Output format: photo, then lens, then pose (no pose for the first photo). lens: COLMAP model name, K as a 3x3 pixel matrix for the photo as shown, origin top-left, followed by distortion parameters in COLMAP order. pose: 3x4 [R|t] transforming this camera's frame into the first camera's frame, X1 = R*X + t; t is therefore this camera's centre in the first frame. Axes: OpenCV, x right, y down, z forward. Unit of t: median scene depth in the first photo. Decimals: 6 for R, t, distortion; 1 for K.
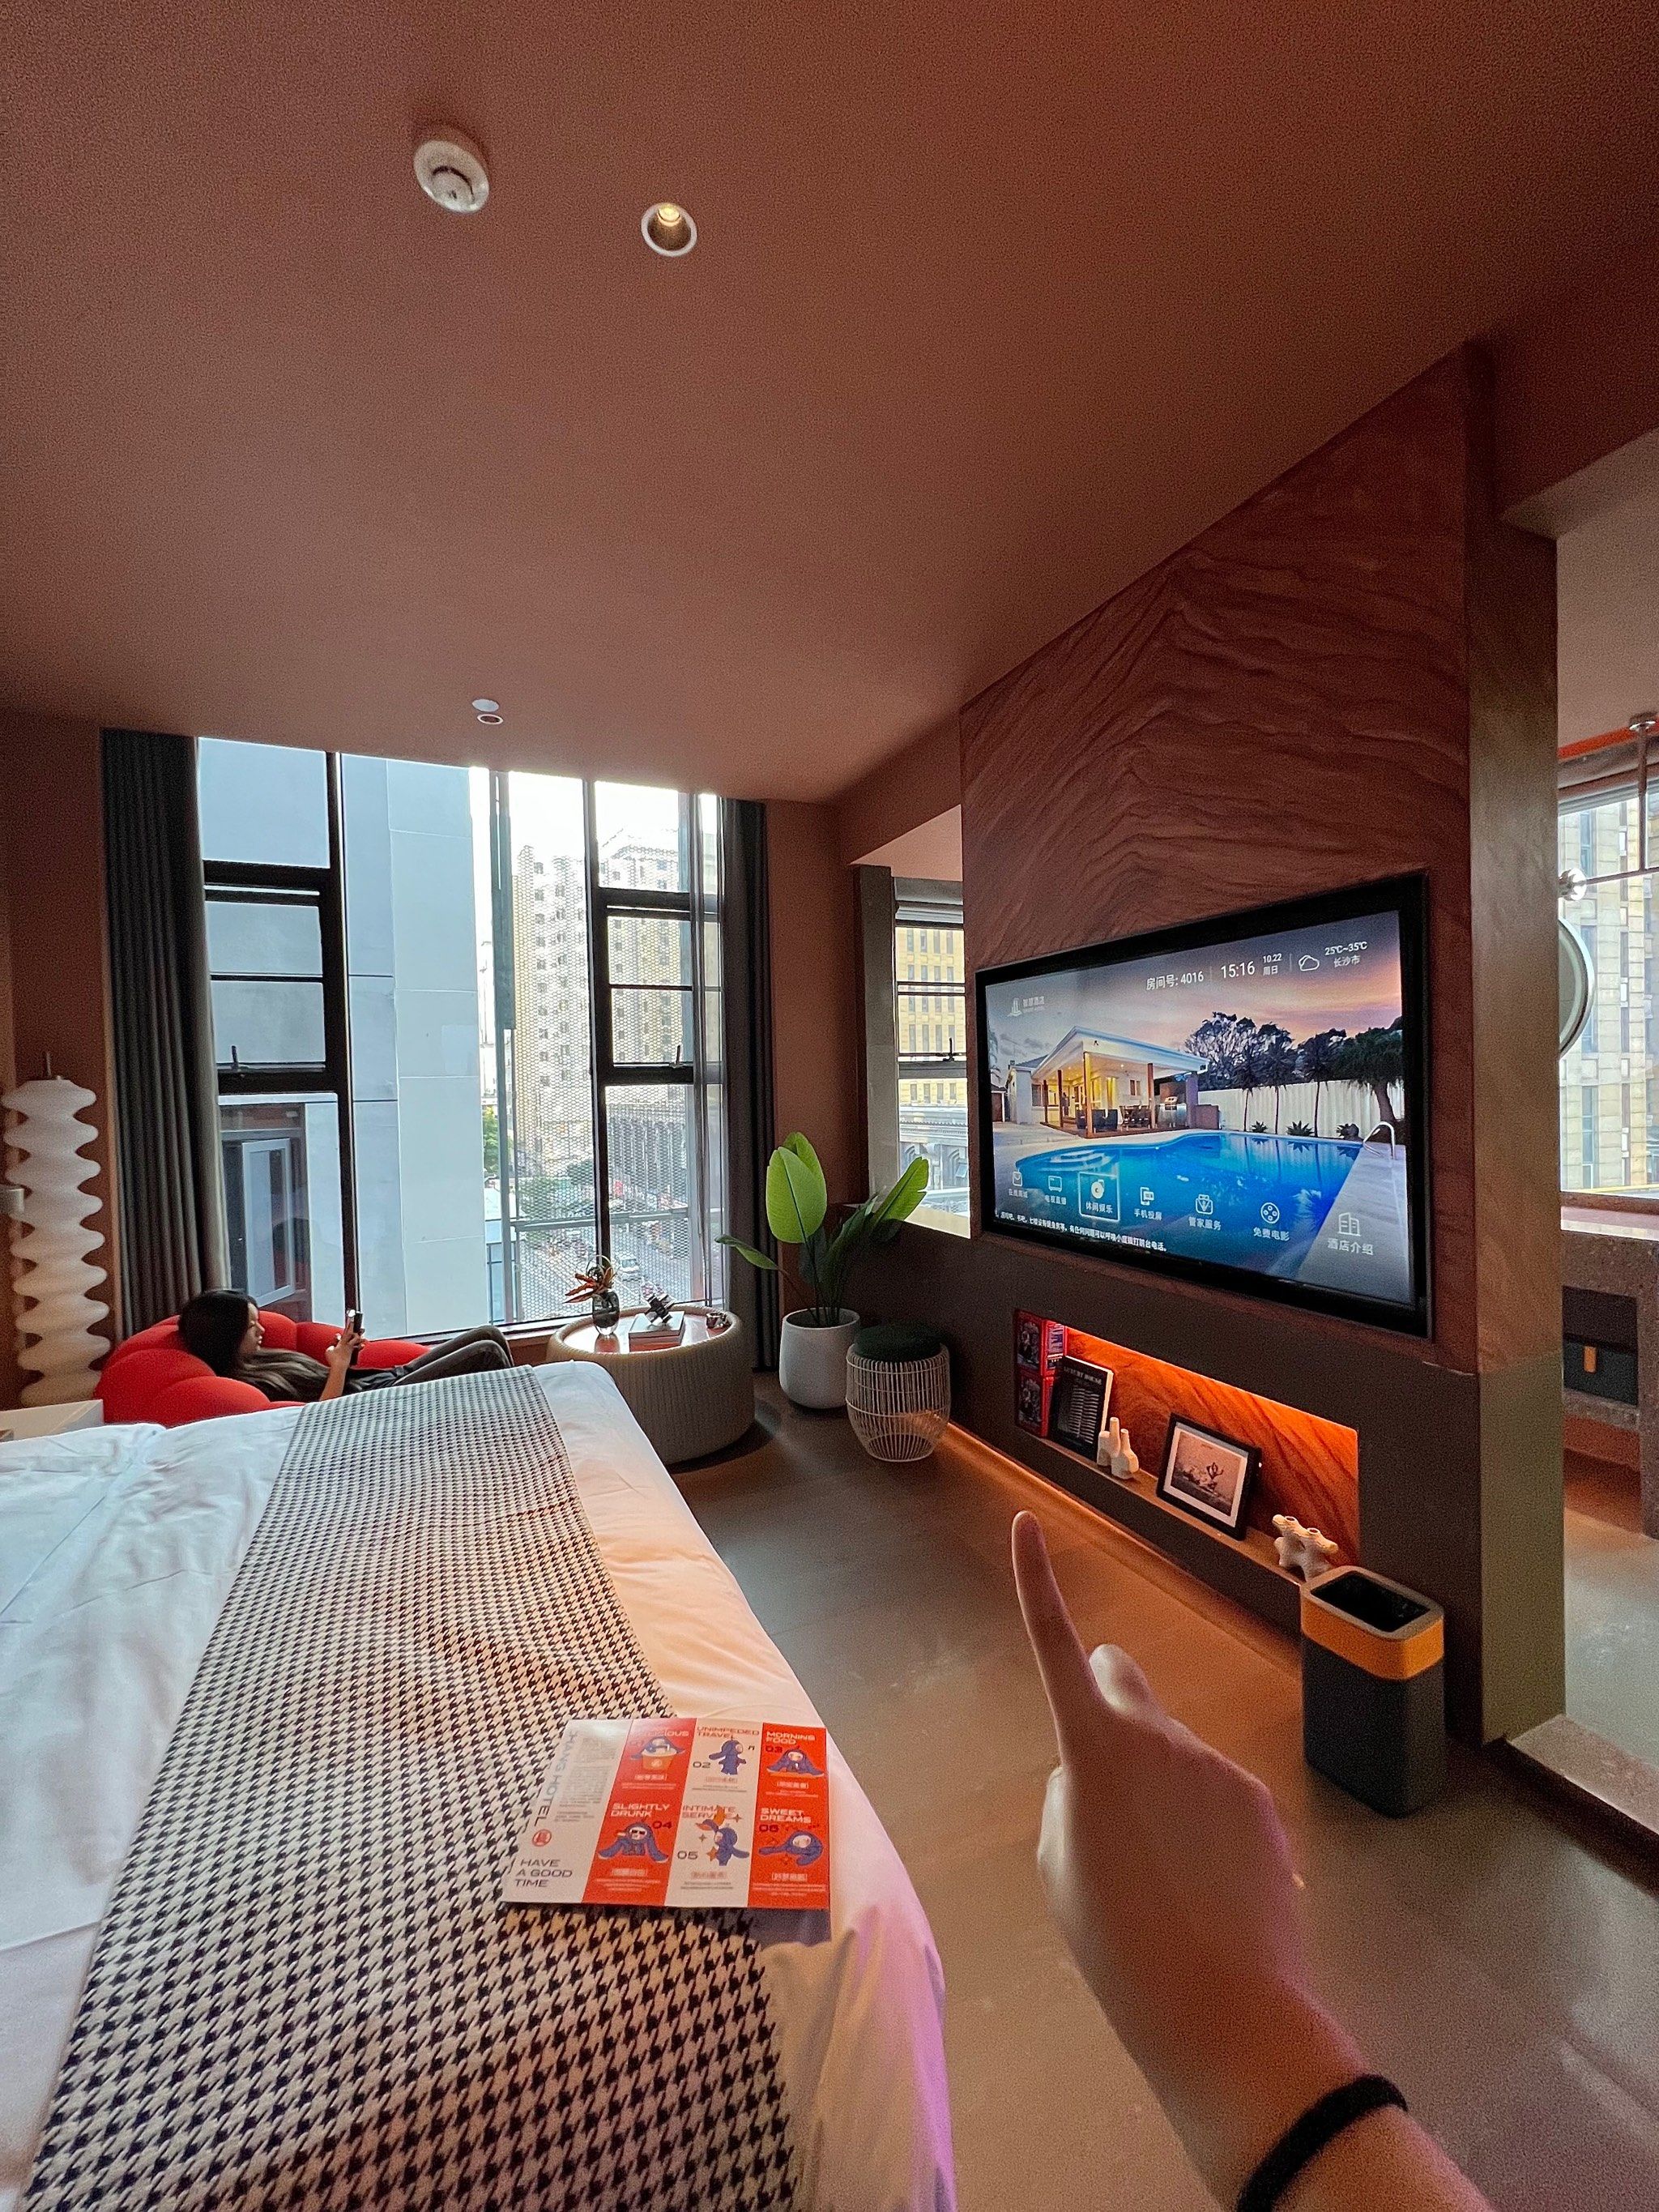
lens RADIAL K [[888.4, 0, 829.6], [0, 888.4, 1109.4], [0, 0, 1]] dist [0.000087, 0.000003]
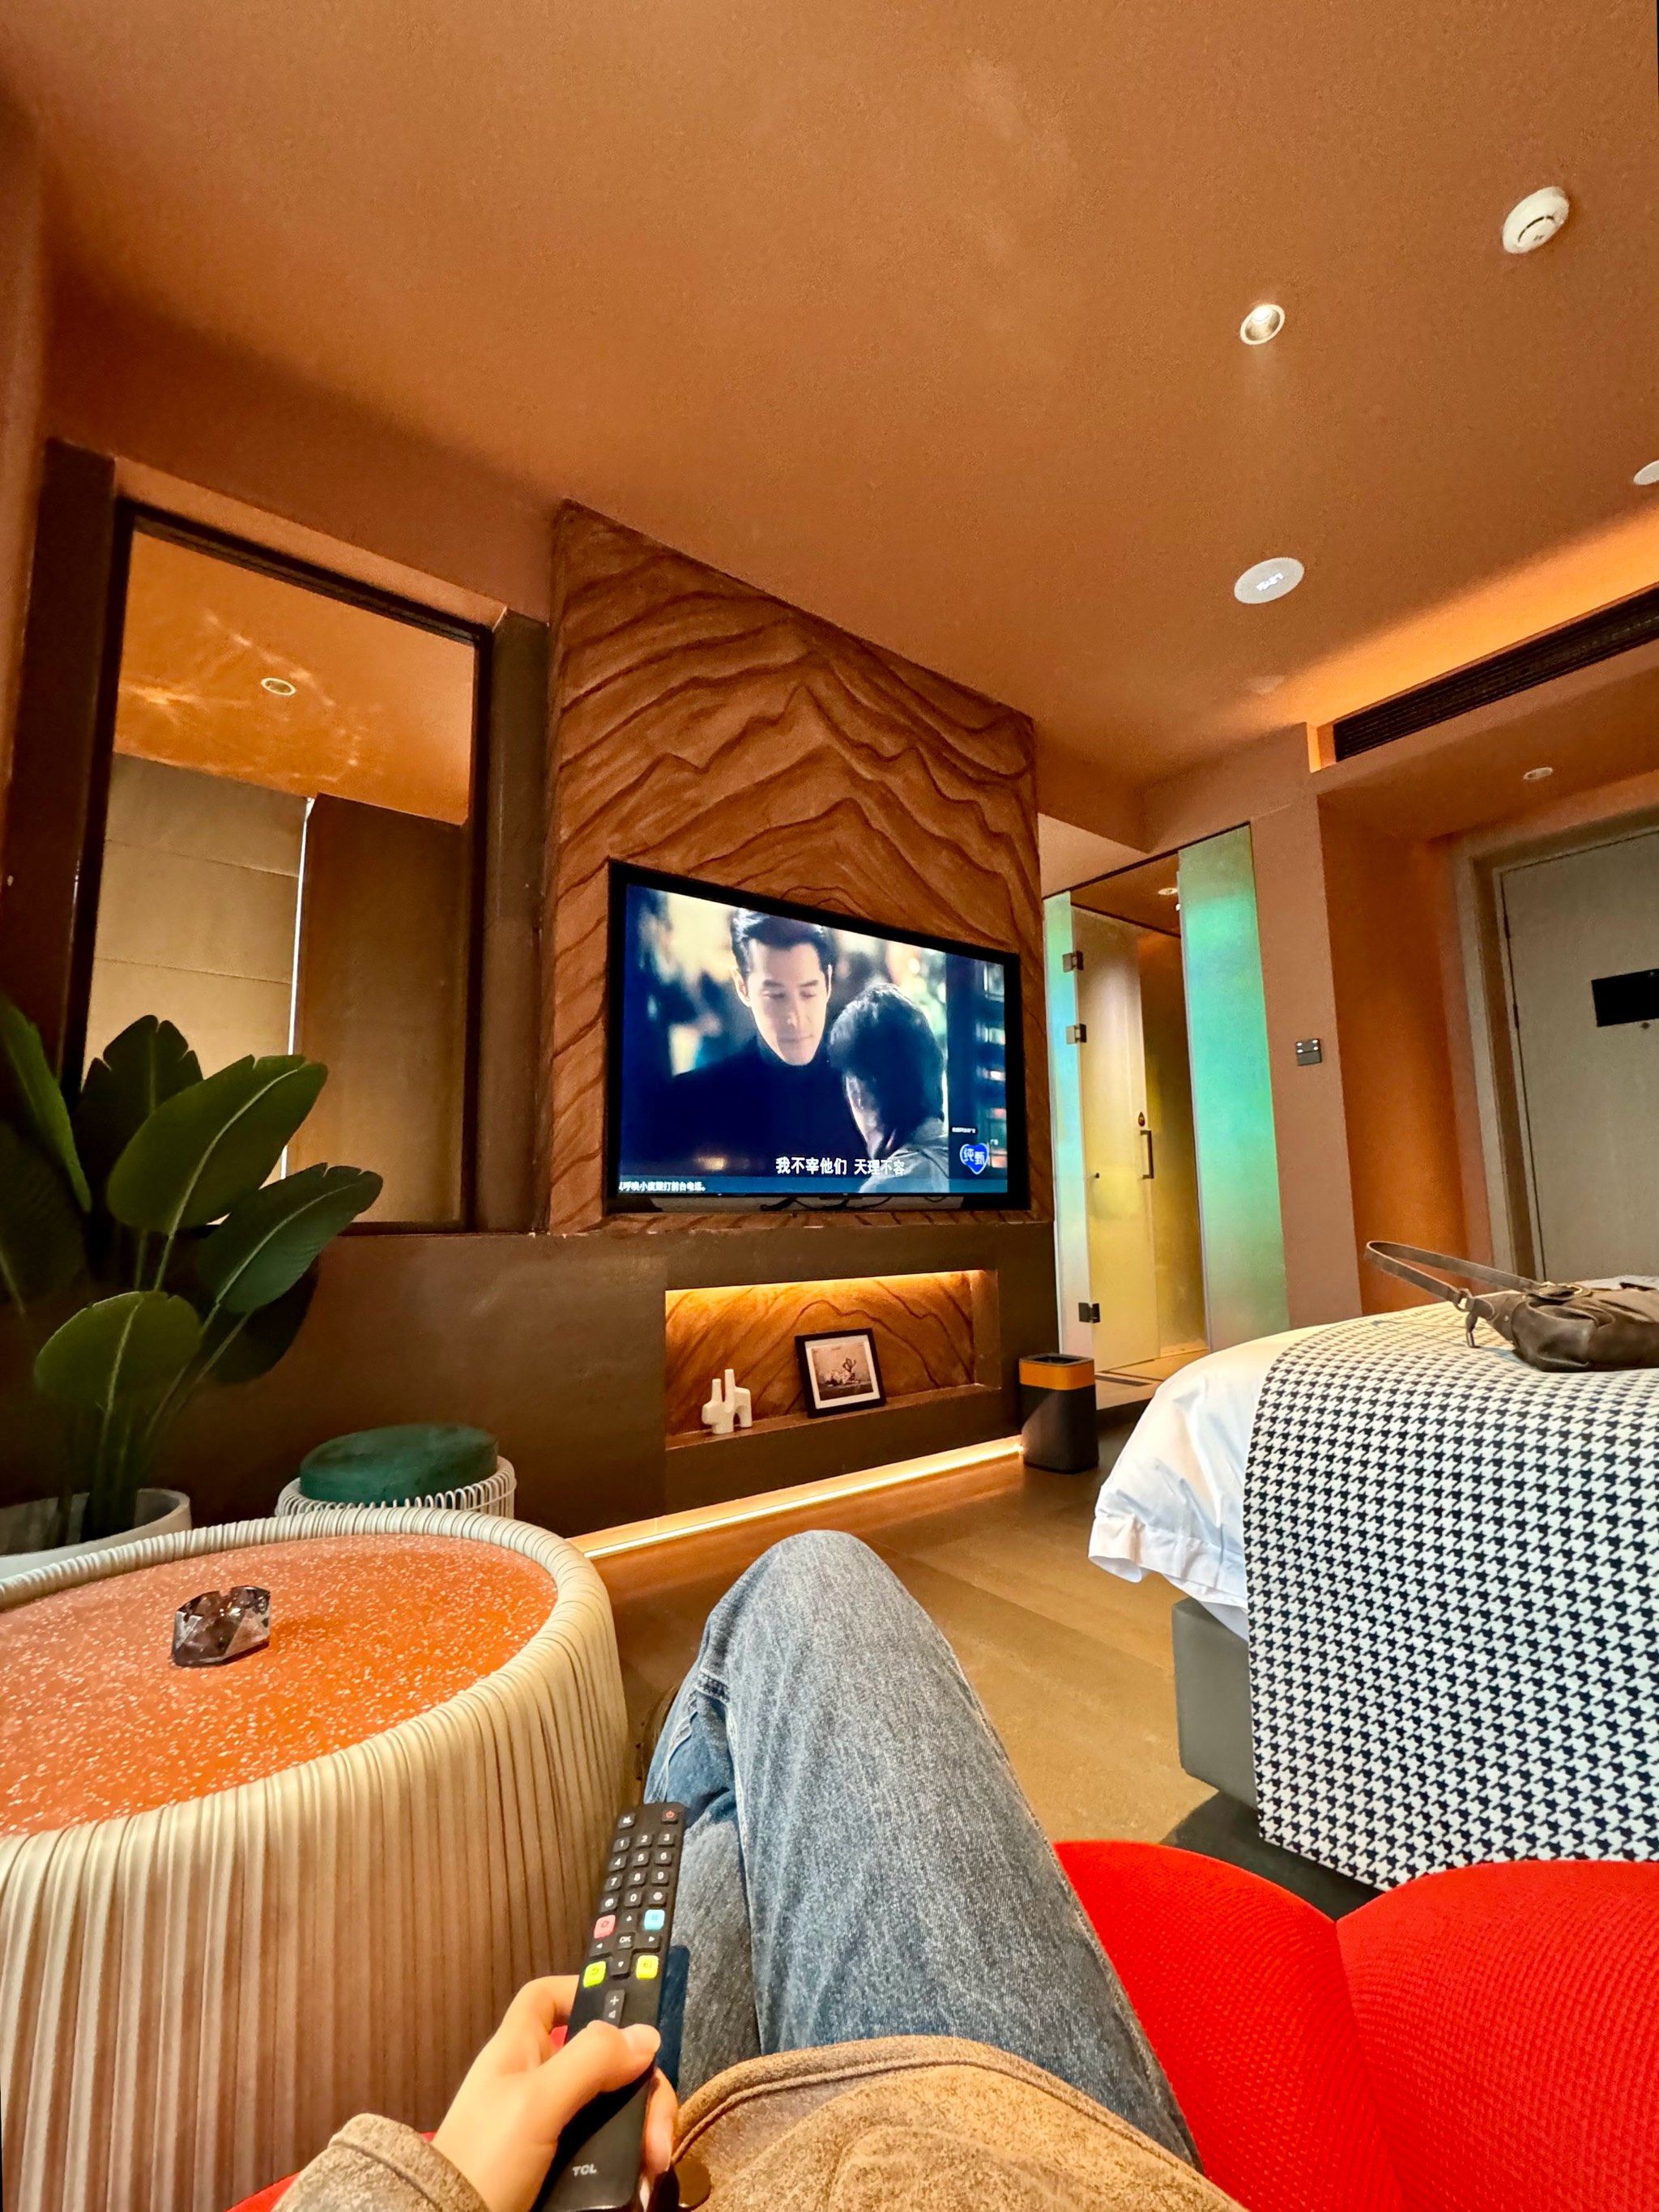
lens RADIAL K [[890.7, 0, 828.3], [0, 890.7, 1109.0], [0, 0, 1]] dist [-0.000037, 0.000000]
pose [[-0.219639, 0.141466, 0.965270, -0.680994], [0.045287, 0.989842, -0.134763, 0.231126], [-0.974529, 0.014115, -0.223815, 1.241926]]
